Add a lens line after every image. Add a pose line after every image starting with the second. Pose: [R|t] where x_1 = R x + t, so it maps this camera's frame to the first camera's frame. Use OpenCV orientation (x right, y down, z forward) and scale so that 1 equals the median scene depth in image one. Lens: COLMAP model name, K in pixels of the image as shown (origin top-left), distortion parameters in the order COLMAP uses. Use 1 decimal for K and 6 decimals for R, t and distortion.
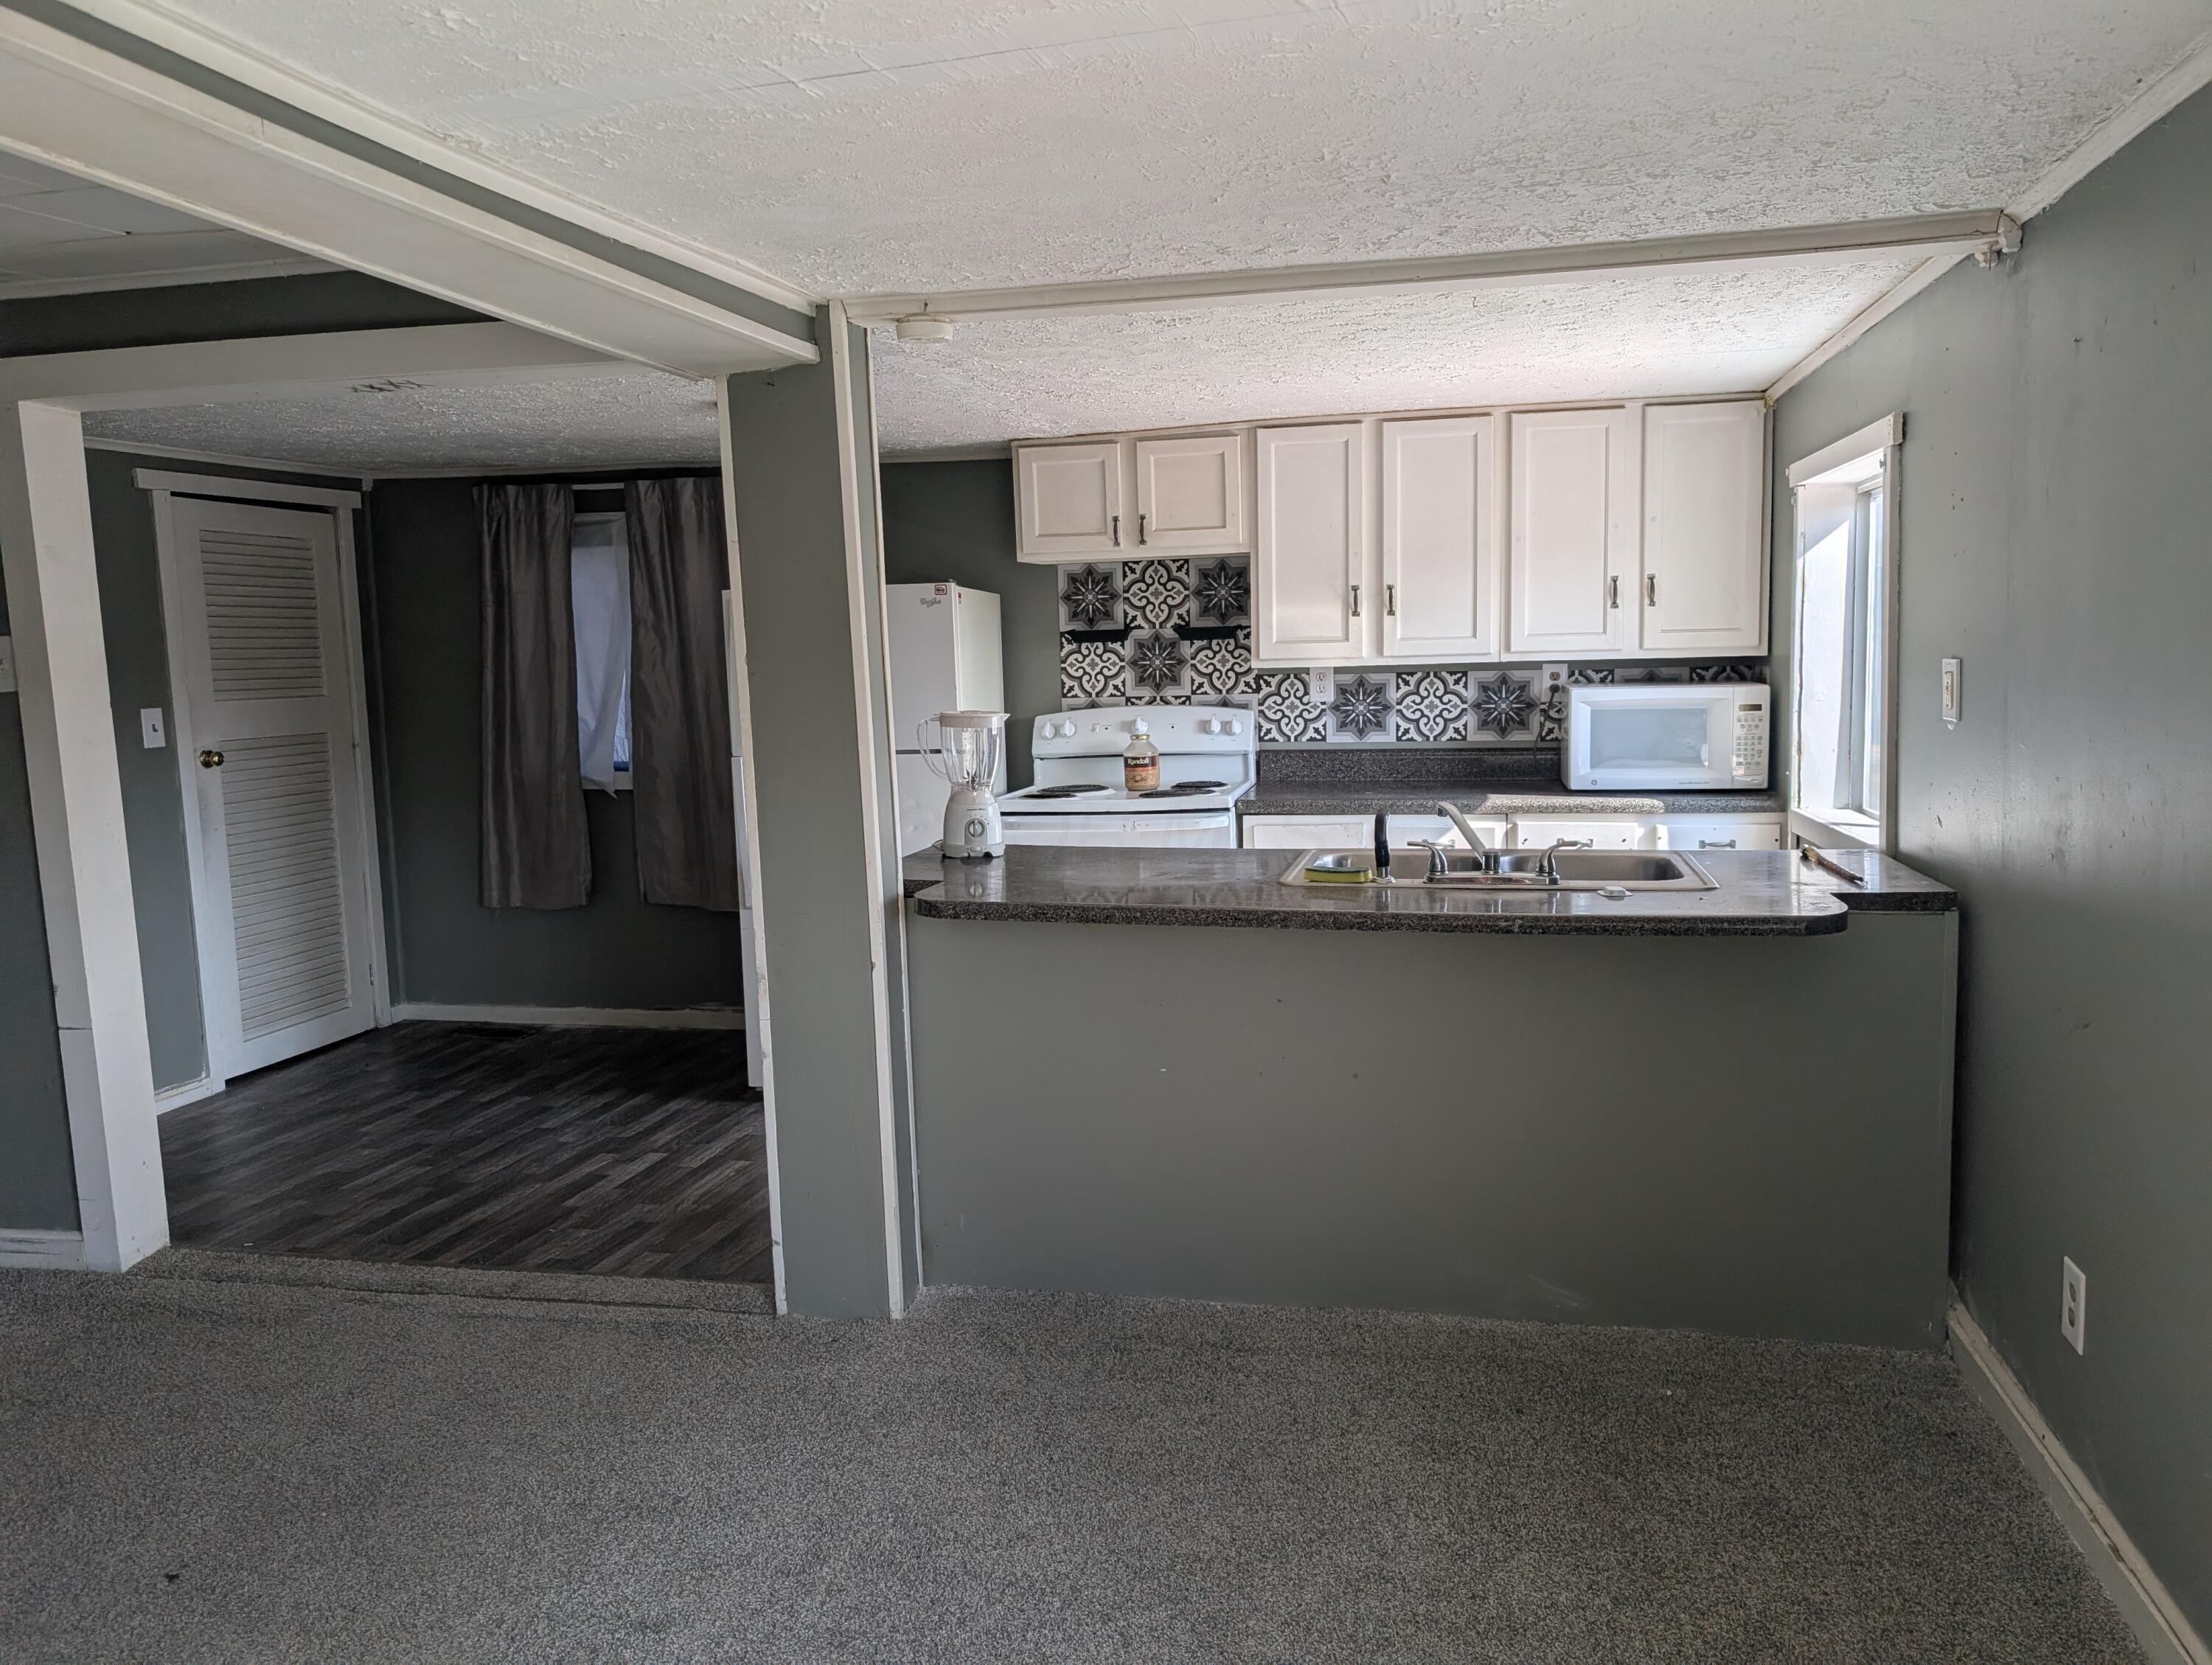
lens RADIAL K [[1596.4, 0, 1108.9], [0, 1596.4, 834.5], [0, 0, 1]] dist [0.009758, -0.010454]
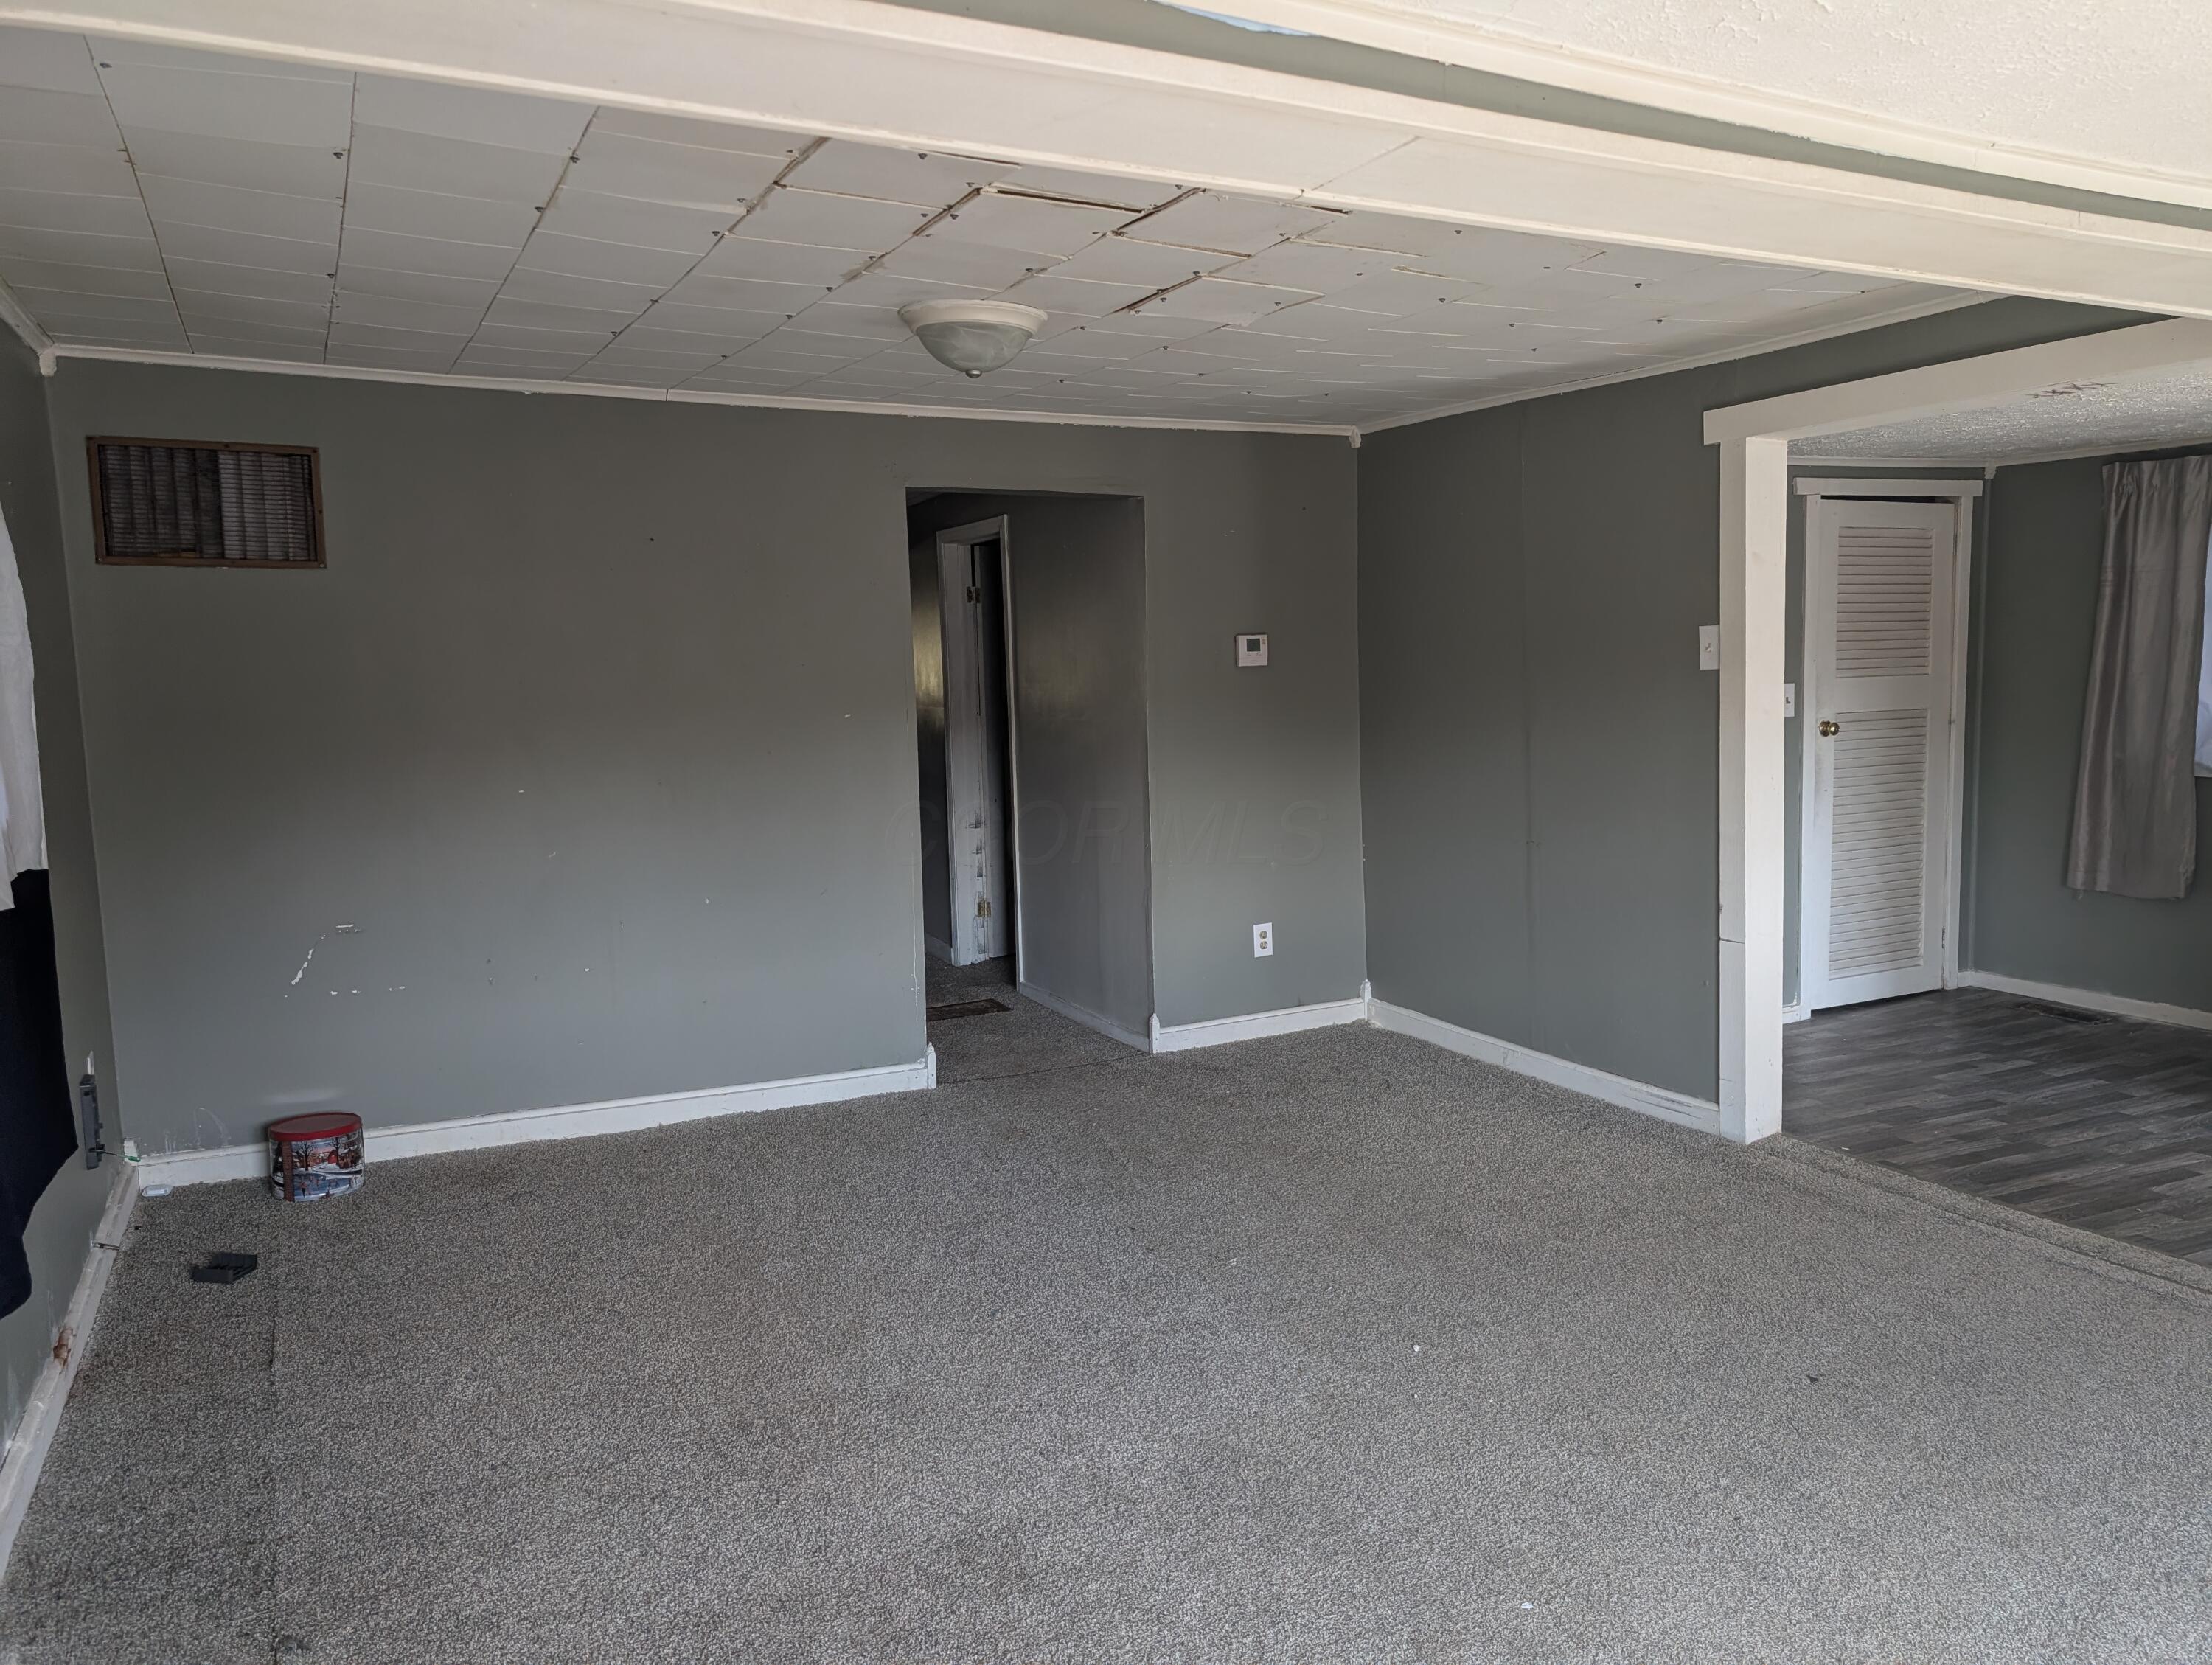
lens RADIAL K [[1596.4, 0, 1104.7], [0, 1596.4, 835.3], [0, 0, 1]] dist [0.009758, -0.010454]
pose [[0.633074, 0.092227, -0.768578, -0.005842], [-0.079417, 0.995376, 0.054026, 0.007829], [0.770007, 0.026836, 0.637471, -0.125454]]
